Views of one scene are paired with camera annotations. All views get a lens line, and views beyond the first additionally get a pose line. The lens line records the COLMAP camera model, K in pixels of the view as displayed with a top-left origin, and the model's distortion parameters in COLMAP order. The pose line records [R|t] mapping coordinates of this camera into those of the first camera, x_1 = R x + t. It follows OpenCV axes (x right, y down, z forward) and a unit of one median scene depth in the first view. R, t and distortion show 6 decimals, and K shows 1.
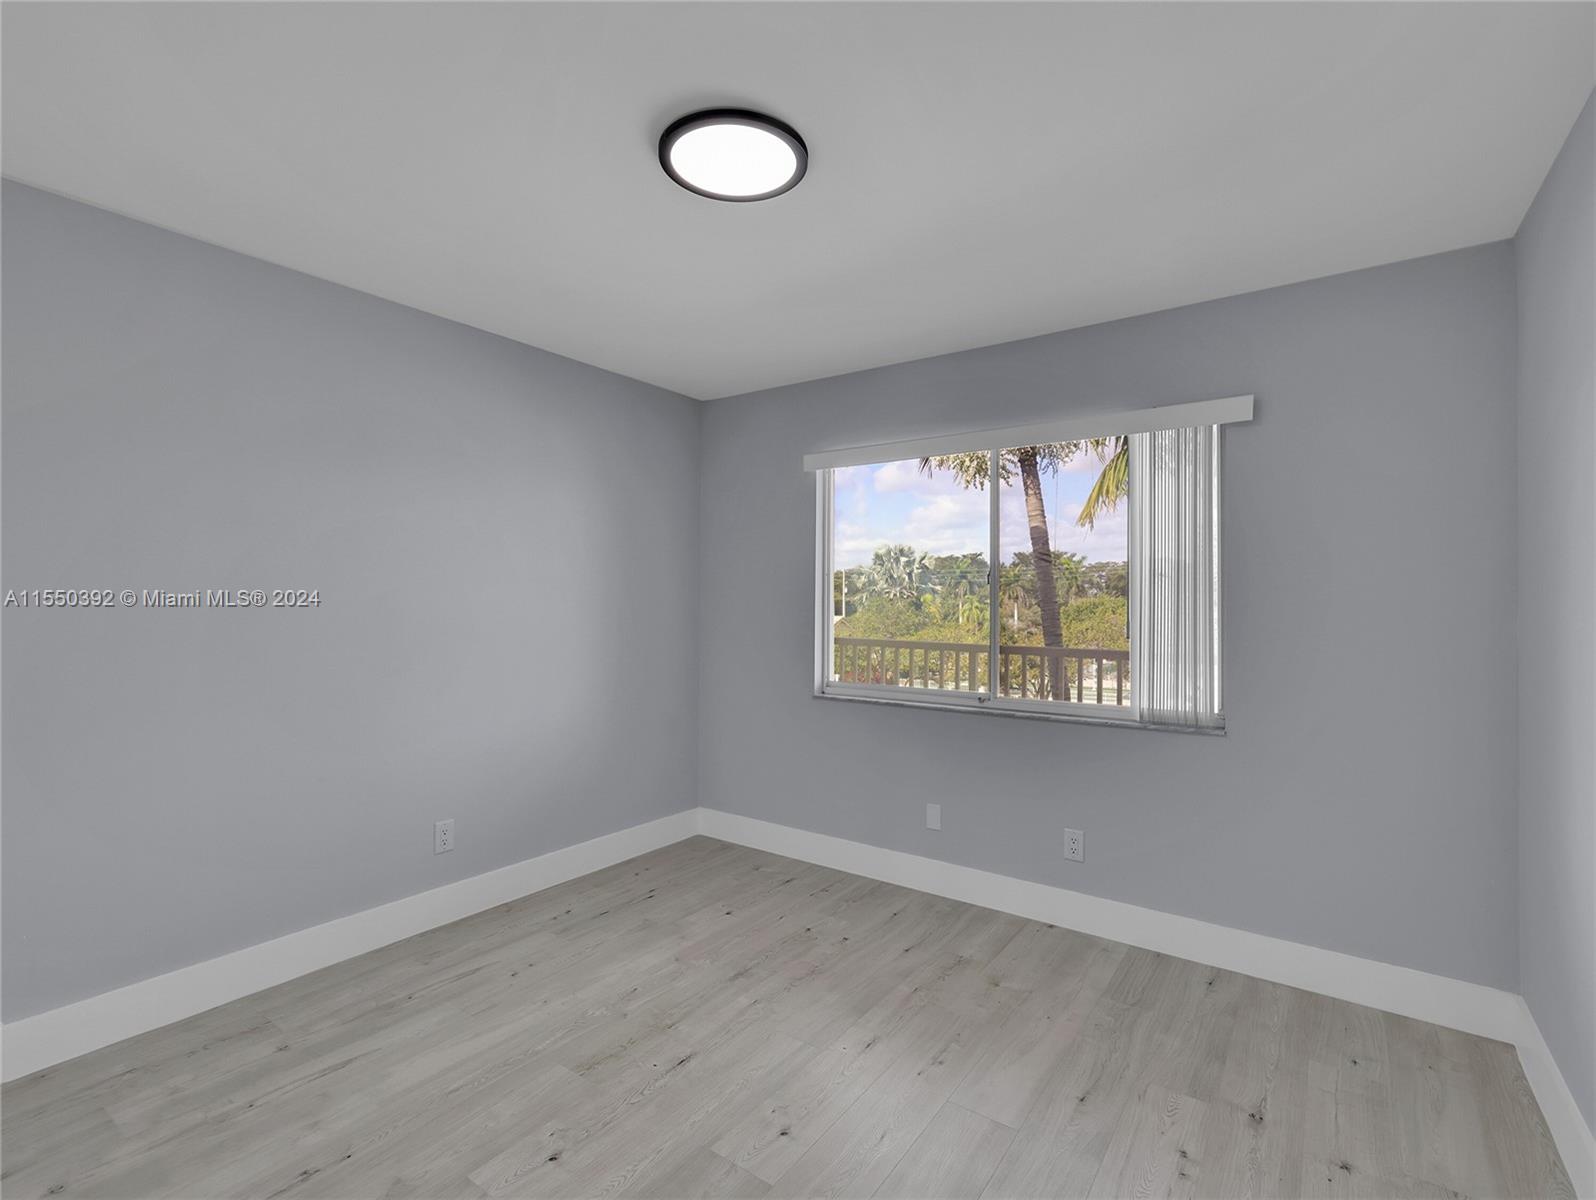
lens RADIAL K [[744.9, 0, 798.0], [0, 744.9, 600.0], [0, 0, 1]] dist [0.002364, 0.000440]
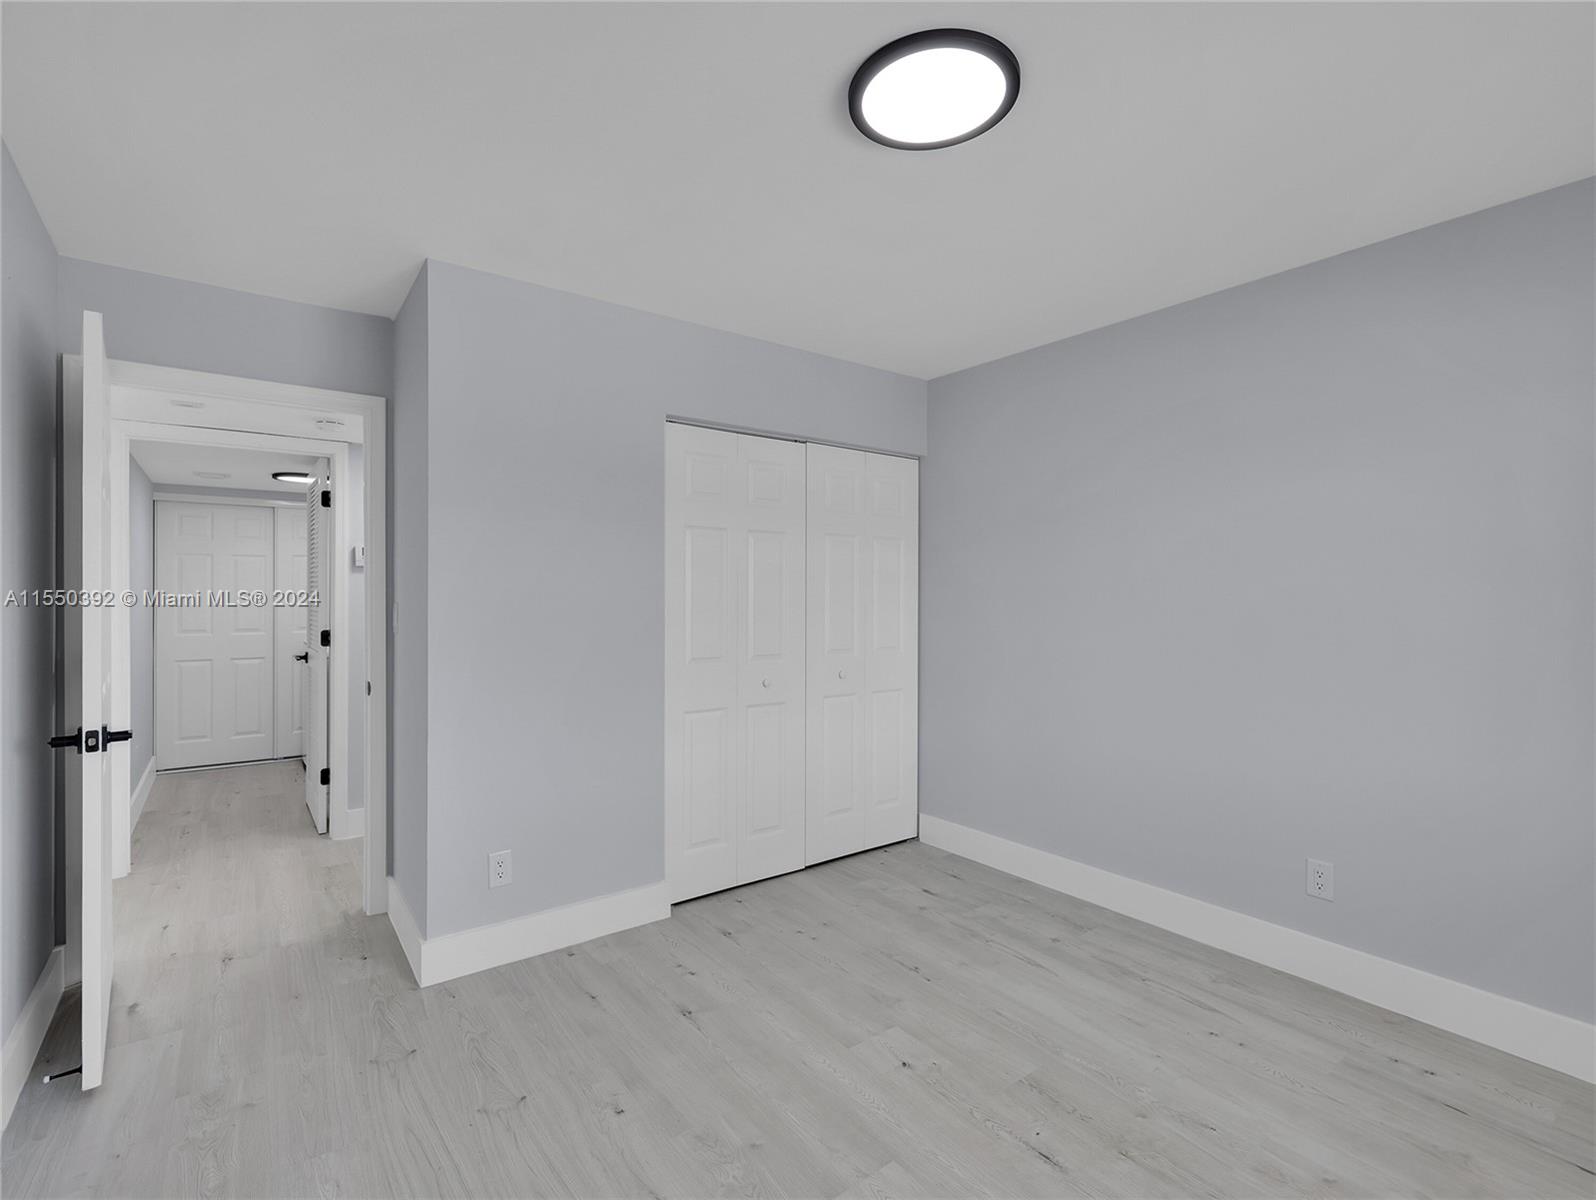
lens RADIAL K [[744.9, 0, 798.0], [0, 744.9, 600.0], [0, 0, 1]] dist [0.002364, 0.000440]
pose [[-0.301718, -0.003582, -0.953391, 0.659915], [0.002931, 0.999985, -0.004684, 0.008515], [0.953393, -0.004208, -0.301703, 0.917777]]
